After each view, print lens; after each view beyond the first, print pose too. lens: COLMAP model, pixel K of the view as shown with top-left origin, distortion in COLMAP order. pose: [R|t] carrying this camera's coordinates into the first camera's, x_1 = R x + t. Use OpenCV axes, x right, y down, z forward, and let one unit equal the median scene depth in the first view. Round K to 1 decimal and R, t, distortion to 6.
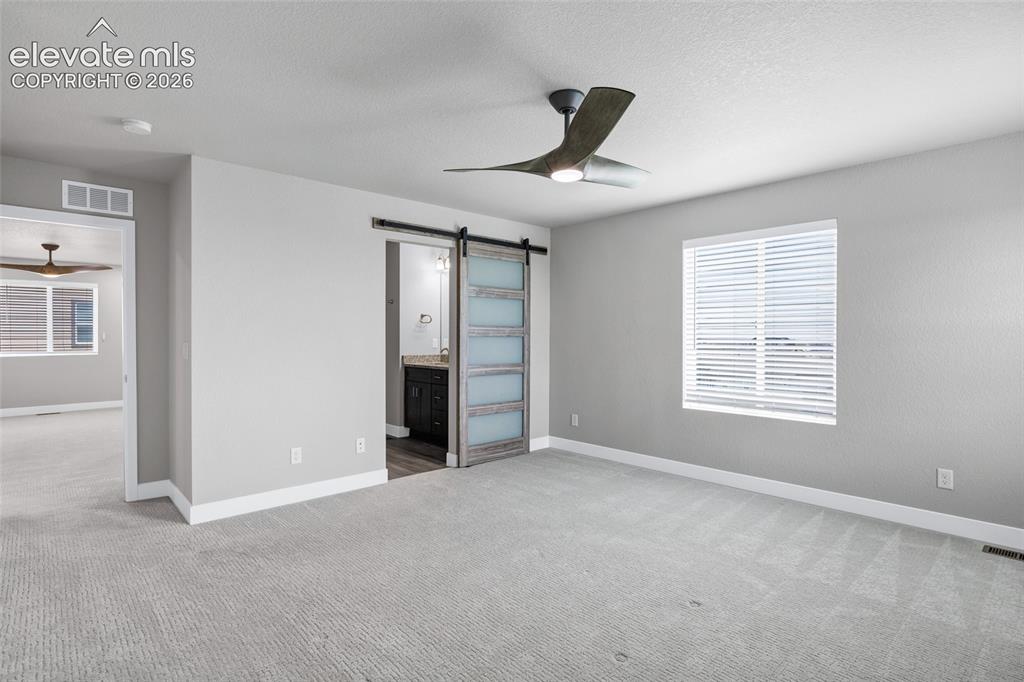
lens RADIAL K [[526.6, 0, 504.7], [0, 526.6, 337.6], [0, 0, 1]] dist [0.006903, 0.000588]
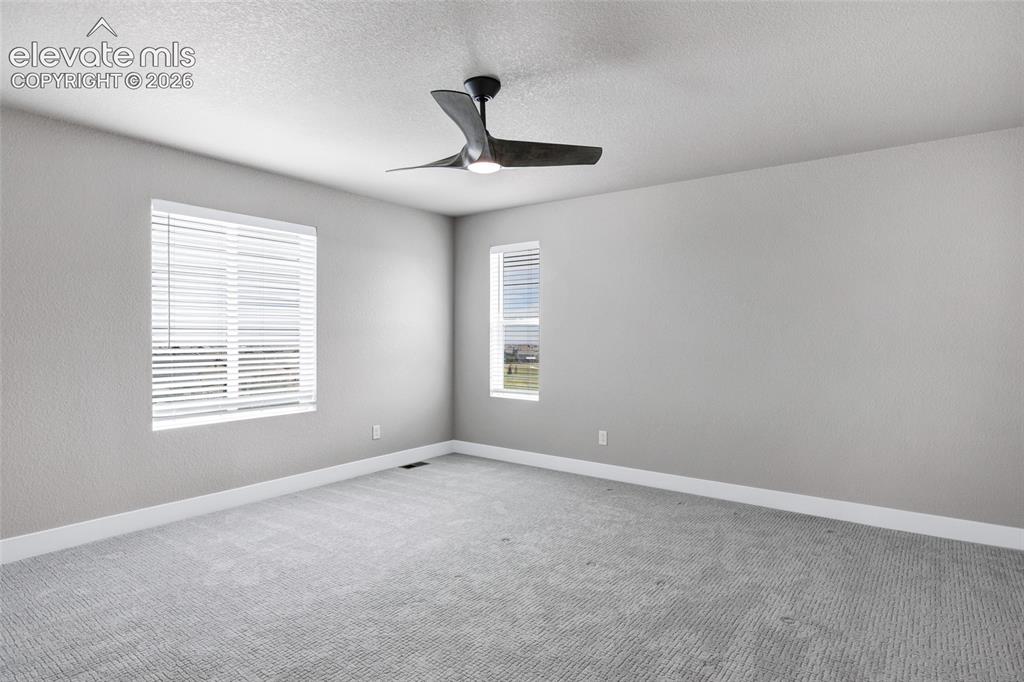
lens RADIAL K [[568.1, 0, 506.1], [0, 568.1, 339.4], [0, 0, 1]] dist [0.005353, 0.002313]
pose [[-0.196683, 0.000607, 0.980467, -0.716144], [0.012348, 0.999922, 0.001858, 0.018781], [-0.980389, 0.012473, -0.196676, 0.938305]]
